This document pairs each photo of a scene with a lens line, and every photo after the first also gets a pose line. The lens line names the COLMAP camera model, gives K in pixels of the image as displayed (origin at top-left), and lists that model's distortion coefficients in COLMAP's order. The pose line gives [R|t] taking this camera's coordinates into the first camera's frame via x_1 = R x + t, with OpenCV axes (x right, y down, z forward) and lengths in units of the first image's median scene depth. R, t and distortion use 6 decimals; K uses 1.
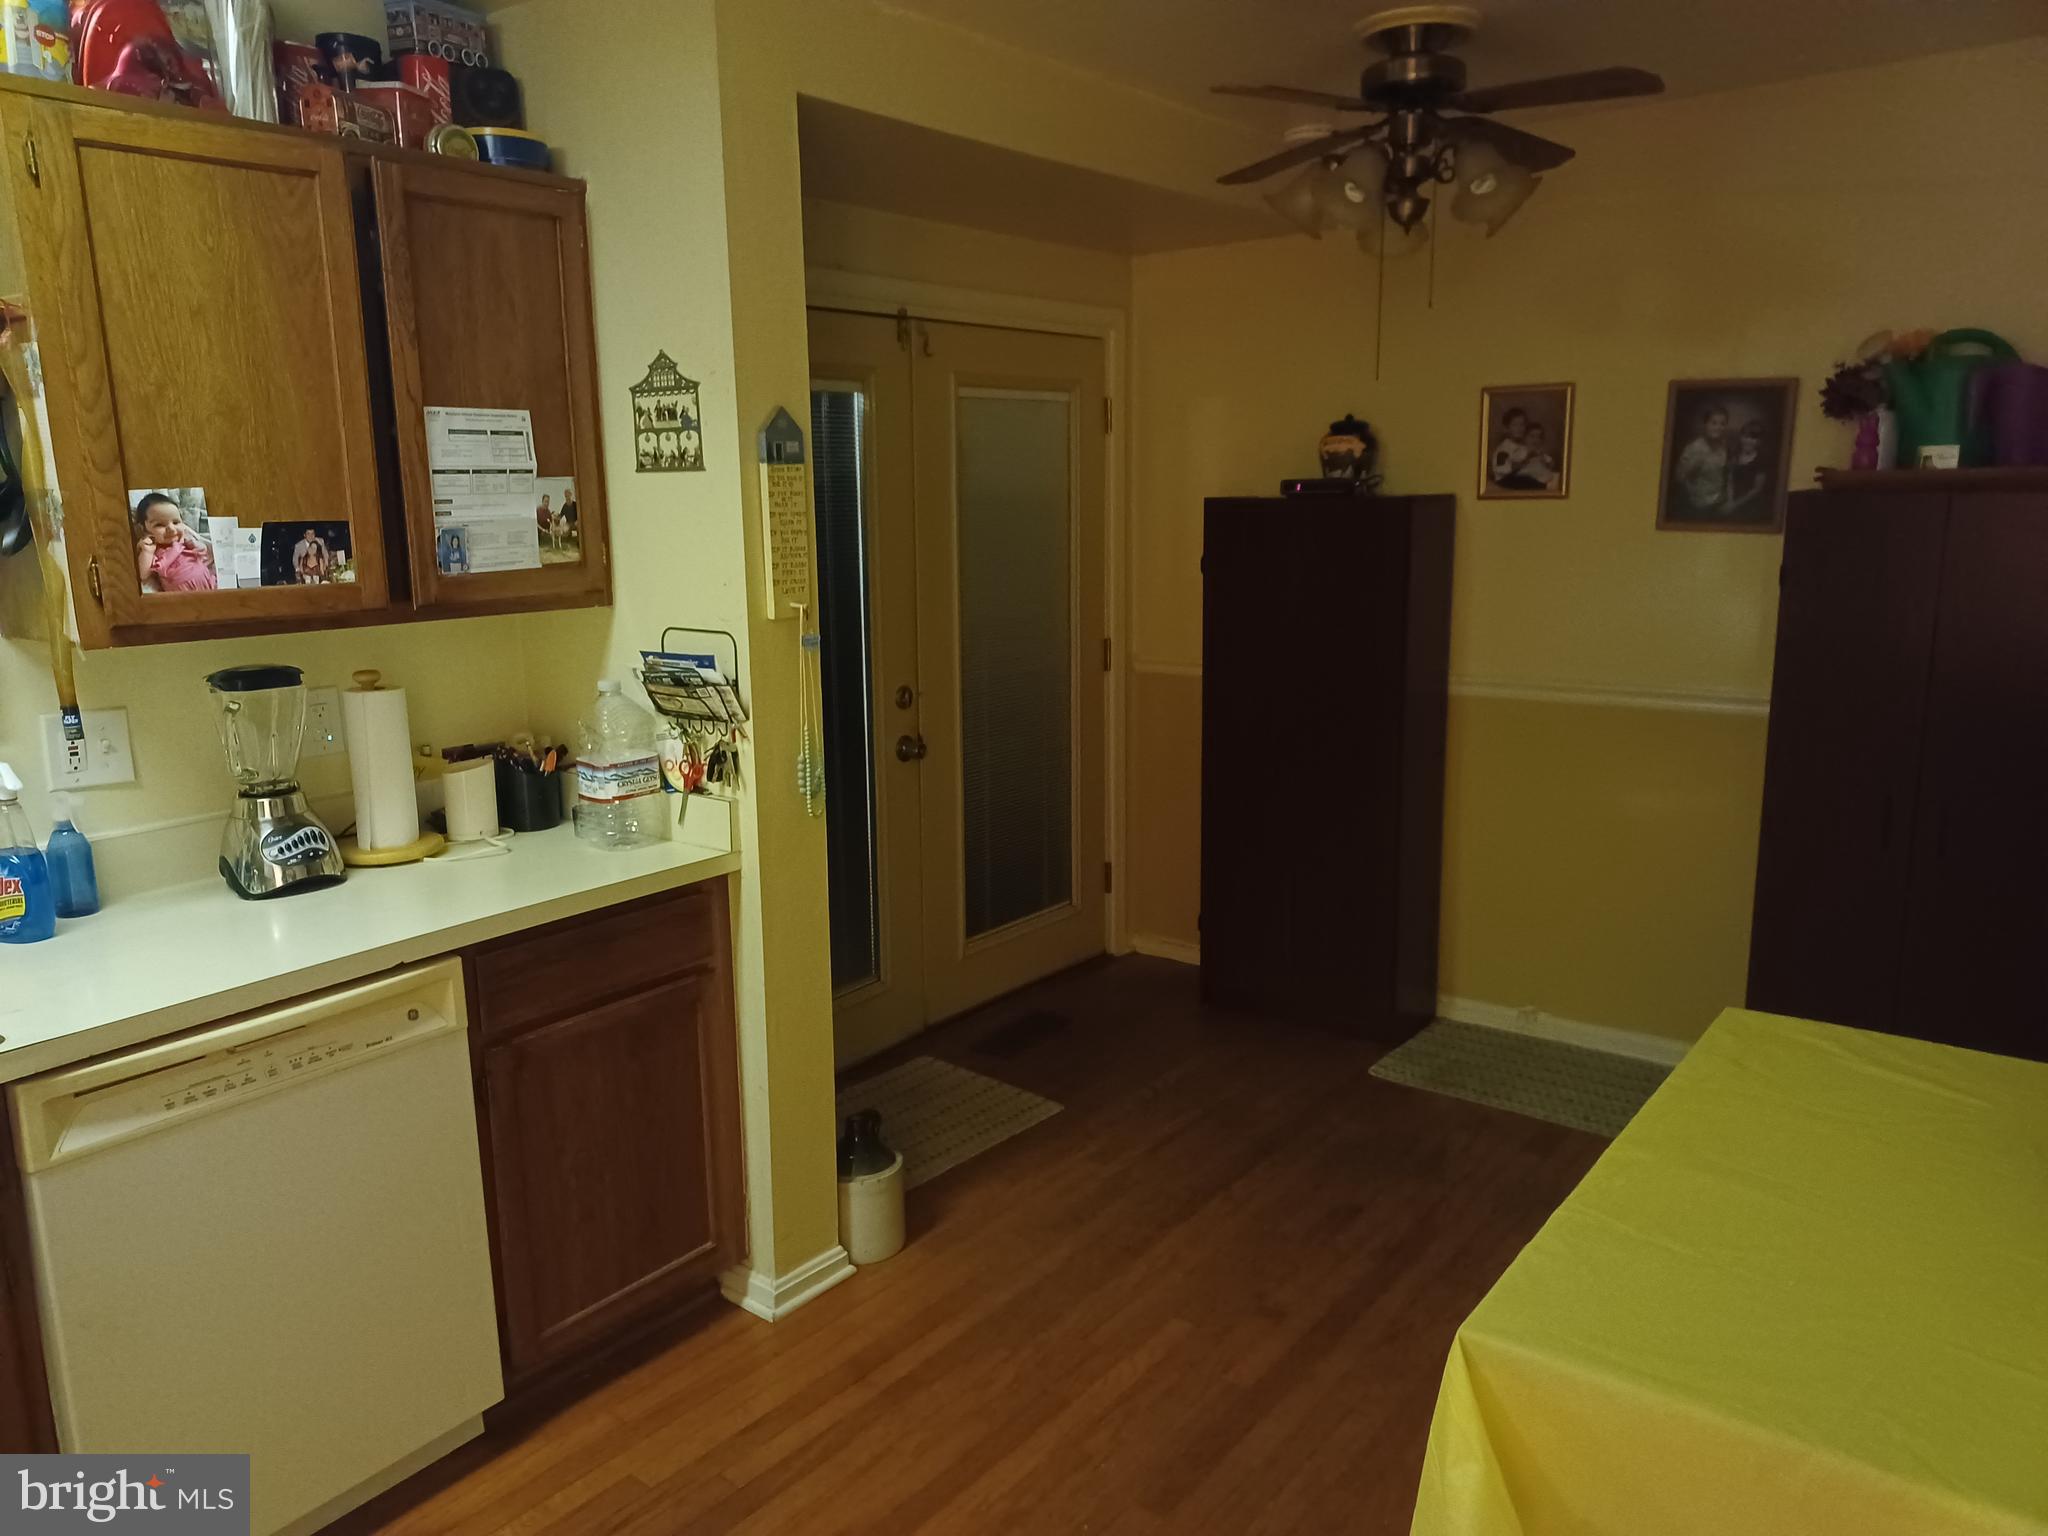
lens RADIAL K [[1468.8, 0, 1024.0], [0, 1468.8, 768.0], [0, 0, 1]] dist [0.097437, -0.132323]
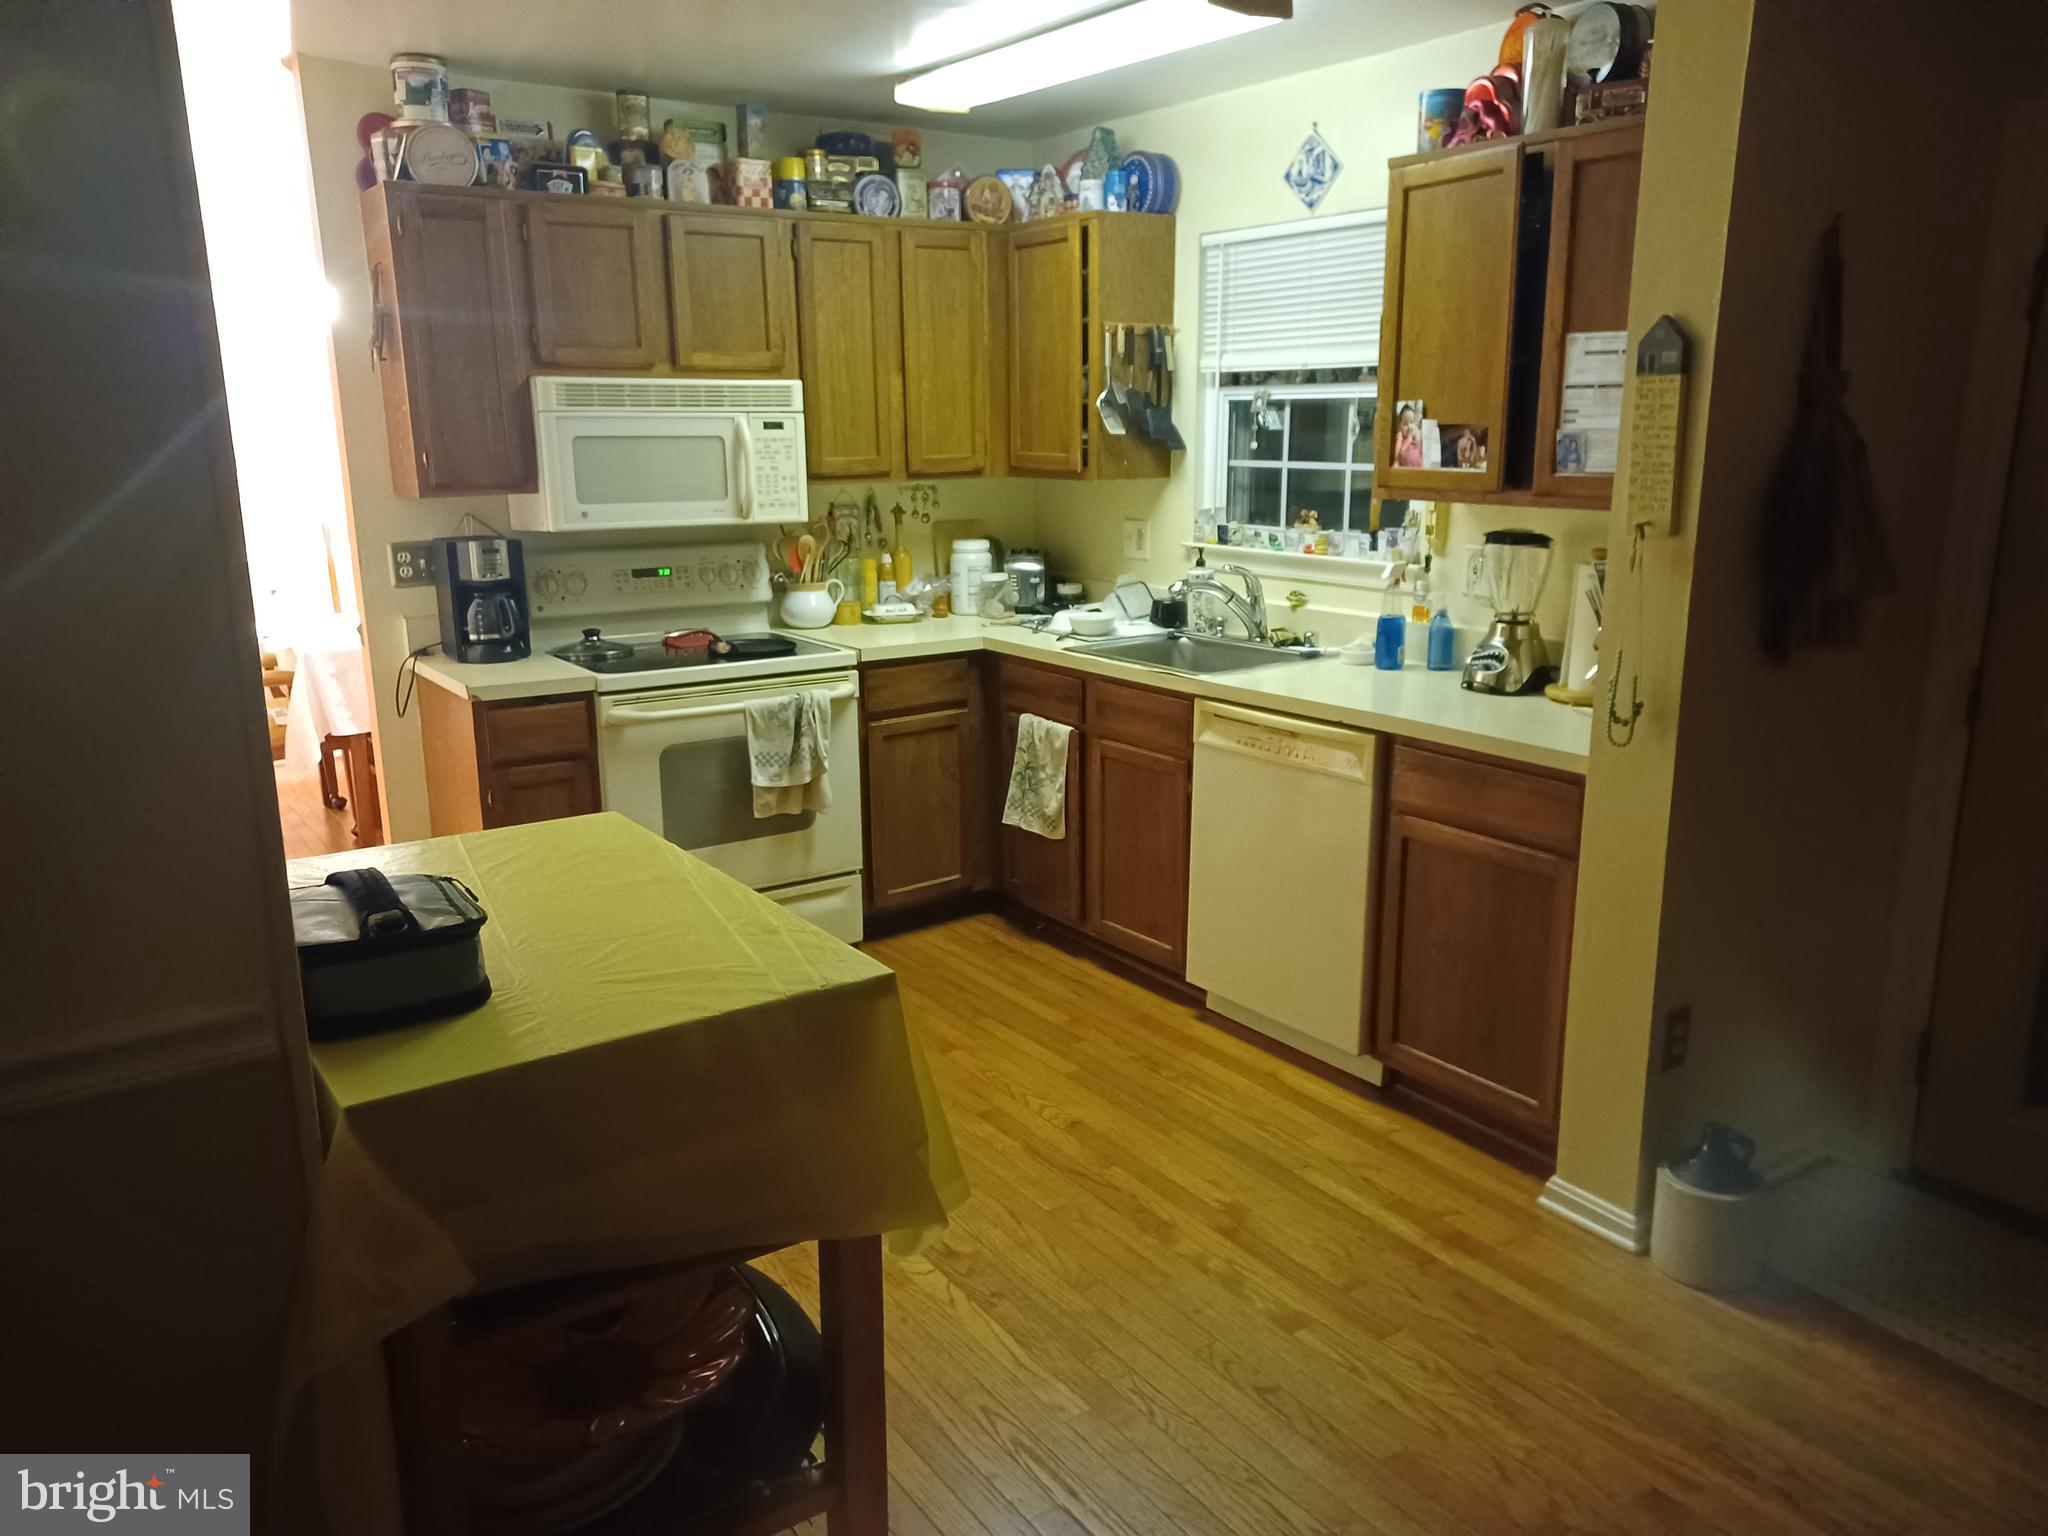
lens RADIAL K [[1468.8, 0, 1024.0], [0, 1468.8, 768.0], [0, 0, 1]] dist [0.097437, -0.132323]
pose [[-0.283764, 0.237896, -0.928915, 0.955175], [-0.180334, 0.938211, 0.295365, -0.185320], [0.941784, 0.251329, -0.223330, 0.927499]]
